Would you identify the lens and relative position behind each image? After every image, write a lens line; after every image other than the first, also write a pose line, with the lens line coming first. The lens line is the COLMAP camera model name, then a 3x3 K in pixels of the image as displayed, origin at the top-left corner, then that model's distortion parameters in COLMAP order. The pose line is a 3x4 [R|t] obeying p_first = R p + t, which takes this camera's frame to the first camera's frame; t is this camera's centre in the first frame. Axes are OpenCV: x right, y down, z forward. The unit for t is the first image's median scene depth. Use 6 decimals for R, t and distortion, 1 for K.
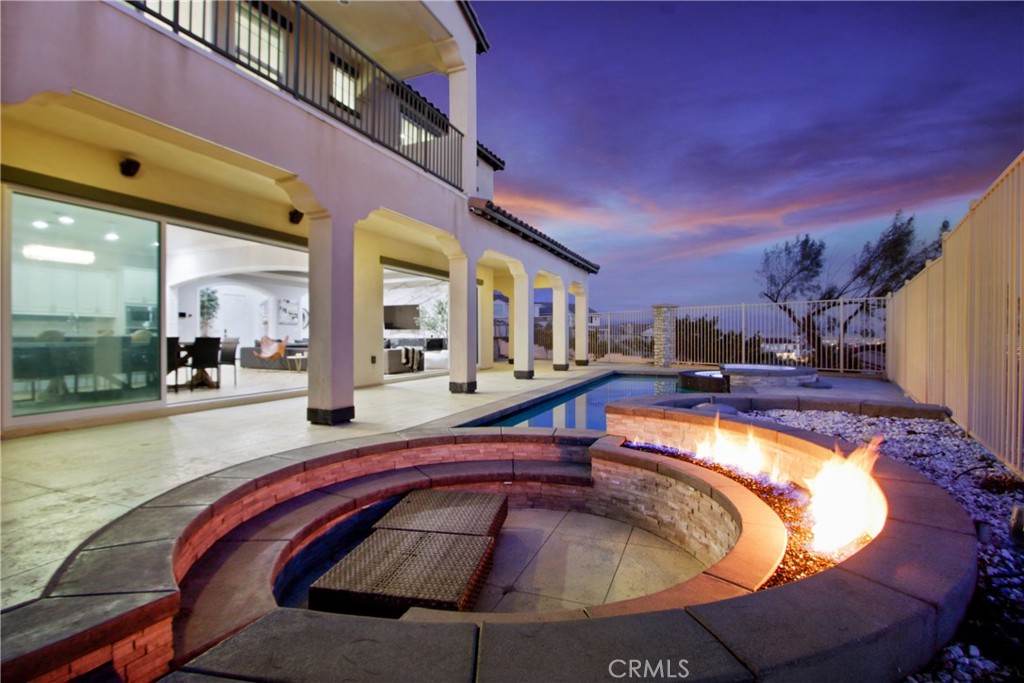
lens RADIAL K [[478.0, 0, 508.9], [0, 478.0, 338.5], [0, 0, 1]] dist [-0.025001, 0.007714]
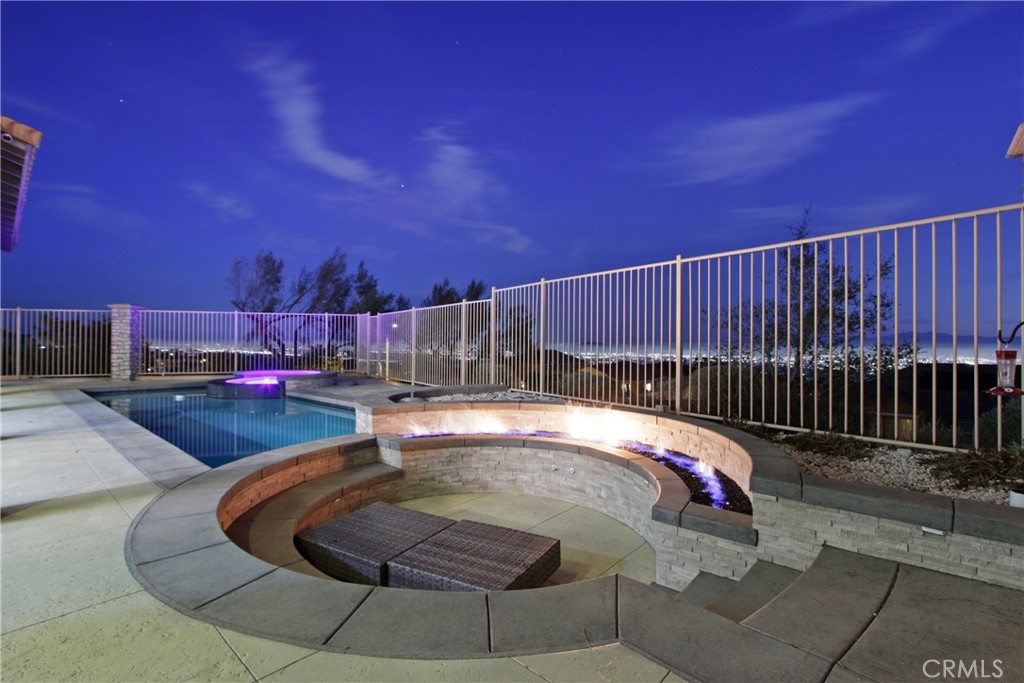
lens RADIAL K [[478.0, 0, 508.9], [0, 478.0, 338.5], [0, 0, 1]] dist [-0.025001, 0.007714]
pose [[0.319700, 0.012313, 0.947439, -0.839201], [0.000399, 0.999914, -0.013129, -0.007672], [-0.947519, 0.004576, 0.319667, 0.392422]]
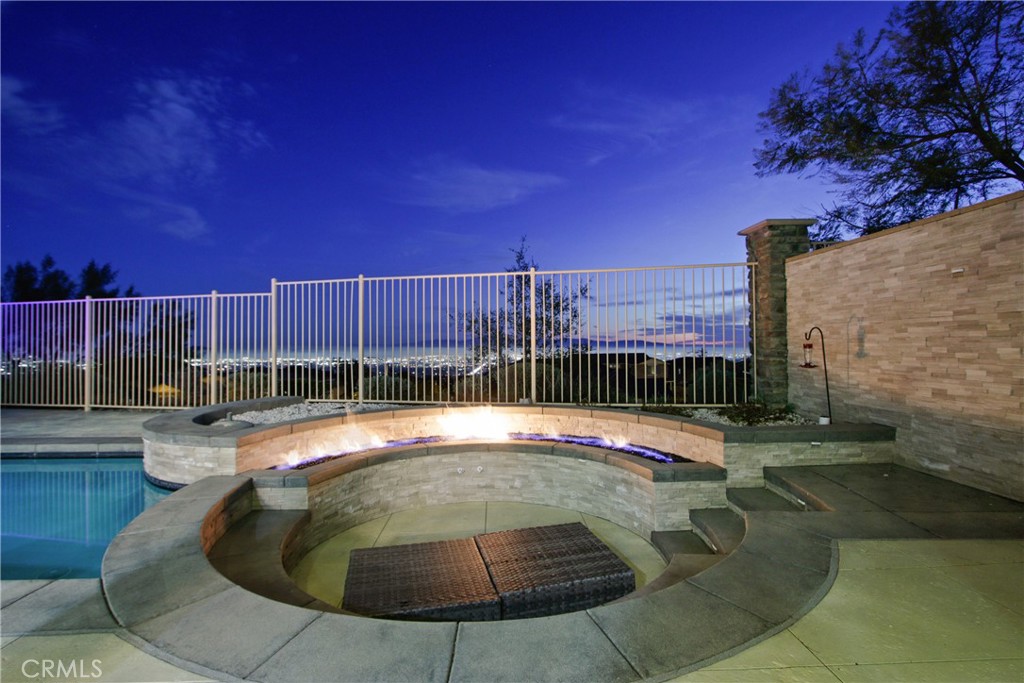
lens RADIAL K [[478.0, 0, 508.9], [0, 478.0, 338.5], [0, 0, 1]] dist [-0.025001, 0.007714]
pose [[-0.427892, 0.018672, 0.903637, -0.792393], [0.015965, 0.999787, -0.013099, -0.008761], [-0.903689, 0.008821, -0.428099, 1.049197]]
